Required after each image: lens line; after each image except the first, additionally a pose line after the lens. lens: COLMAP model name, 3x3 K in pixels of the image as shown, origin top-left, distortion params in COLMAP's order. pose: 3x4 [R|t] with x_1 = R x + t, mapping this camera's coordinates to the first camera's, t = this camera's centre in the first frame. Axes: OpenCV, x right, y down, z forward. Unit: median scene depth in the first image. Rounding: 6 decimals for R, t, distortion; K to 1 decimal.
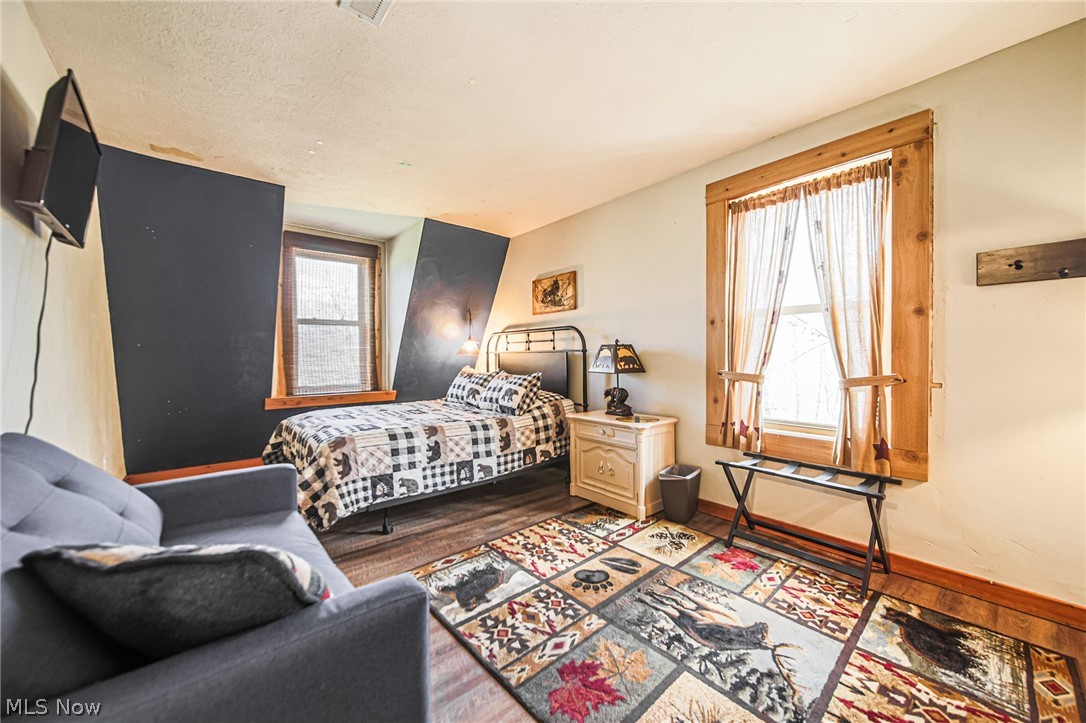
lens RADIAL K [[404.2, 0, 549.1], [0, 404.2, 358.6], [0, 0, 1]] dist [-0.002066, -0.000445]
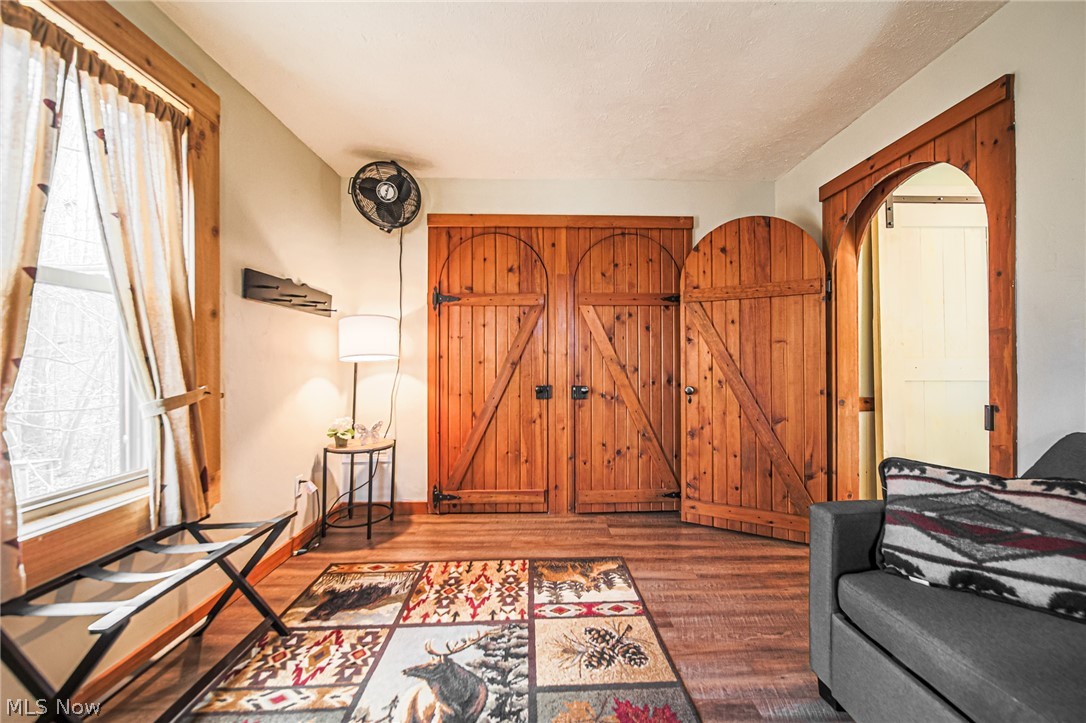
lens RADIAL K [[404.2, 0, 549.1], [0, 404.2, 358.6], [0, 0, 1]] dist [-0.002066, -0.000445]
pose [[-0.769679, 0.006745, 0.638396, -0.270558], [0.007805, 0.999969, -0.001155, -0.015760], [-0.638384, 0.004094, -0.769707, 1.481534]]
